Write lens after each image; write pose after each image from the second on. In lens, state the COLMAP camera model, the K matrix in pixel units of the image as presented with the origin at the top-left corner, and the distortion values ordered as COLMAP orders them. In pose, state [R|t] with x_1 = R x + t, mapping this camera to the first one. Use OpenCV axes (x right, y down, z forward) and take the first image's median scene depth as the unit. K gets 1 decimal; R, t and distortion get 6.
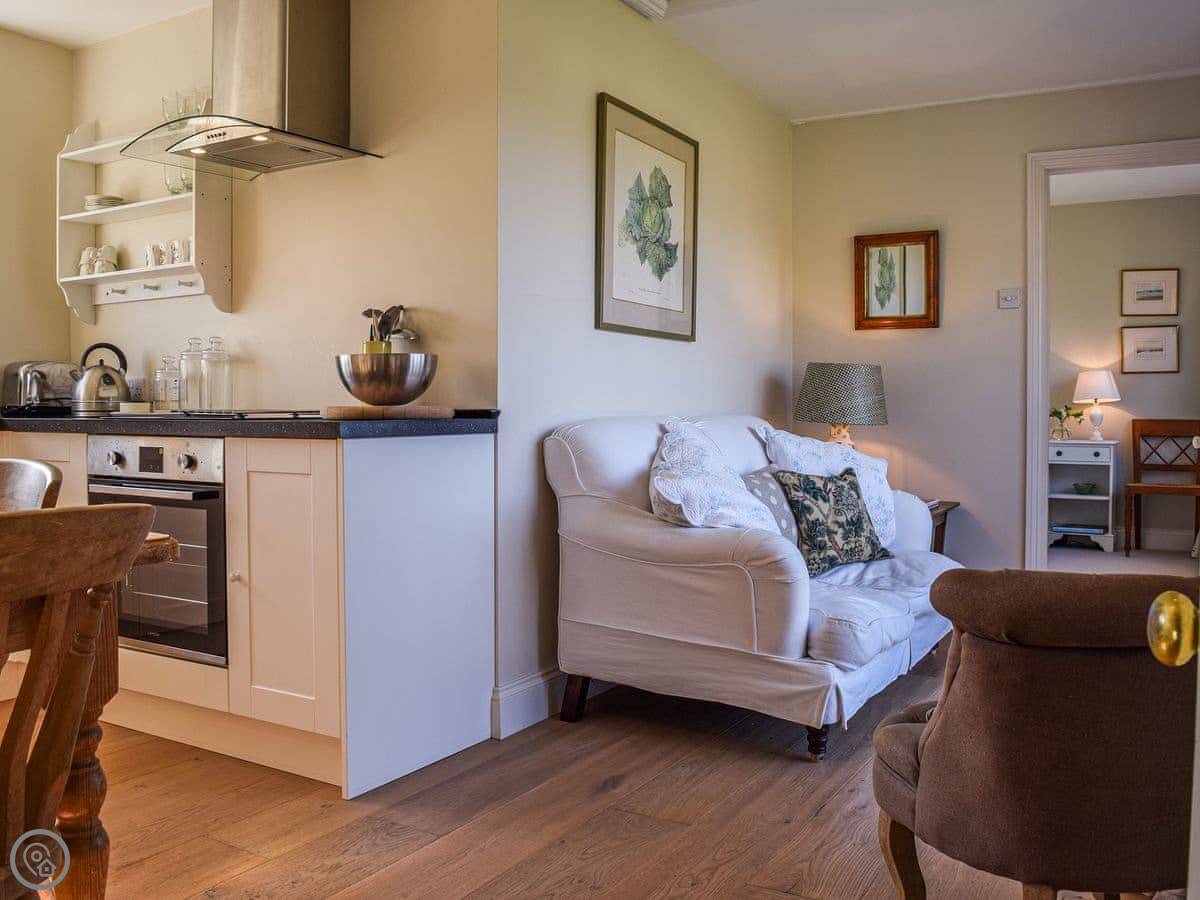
lens RADIAL K [[998.0, 0, 601.4], [0, 998.0, 441.6], [0, 0, 1]] dist [-0.080090, 0.021900]
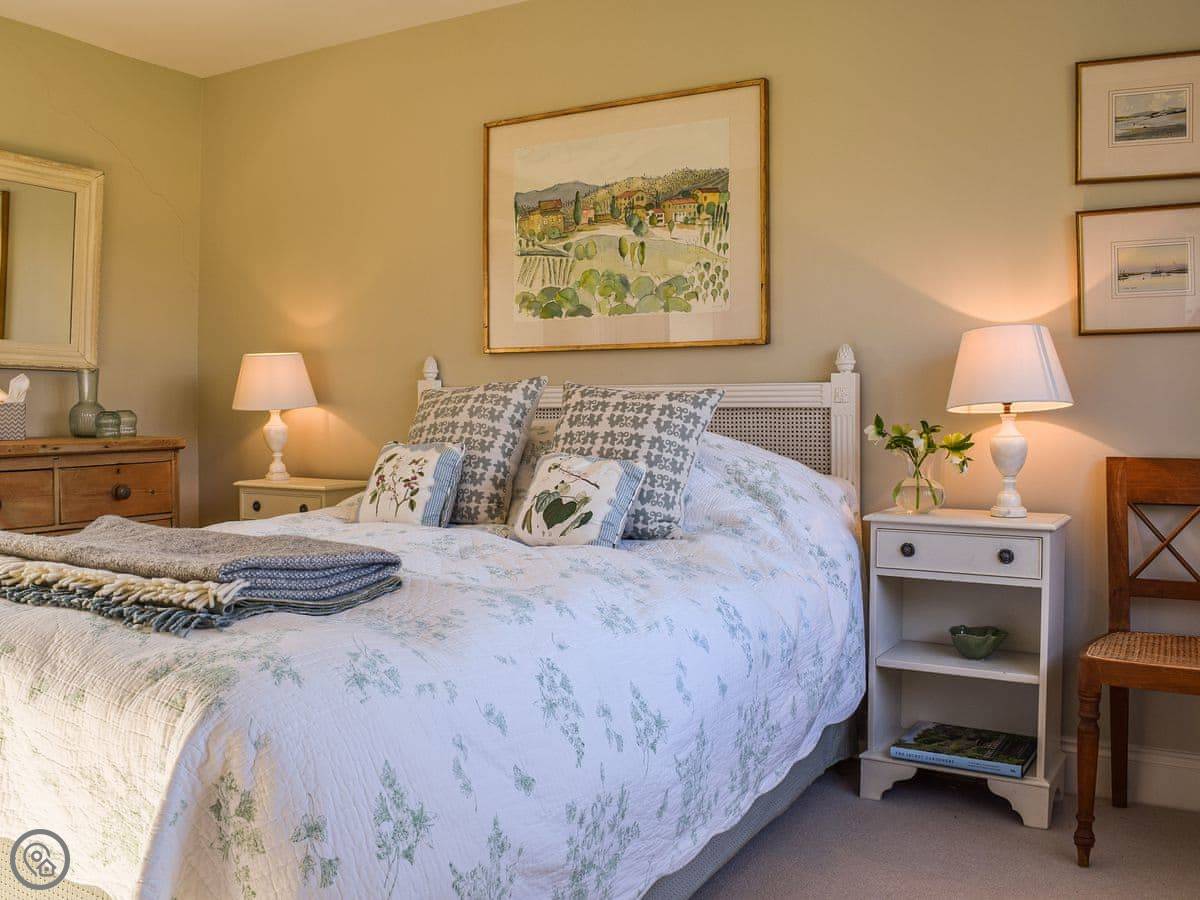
lens RADIAL K [[998.0, 0, 588.2], [0, 998.0, 440.0], [0, 0, 1]] dist [-0.080090, 0.021900]
pose [[0.999993, -0.001472, 0.003456, 0.345883], [0.001472, 0.999999, 0.000076, -0.029814], [-0.003456, -0.000071, 0.999994, 0.629752]]
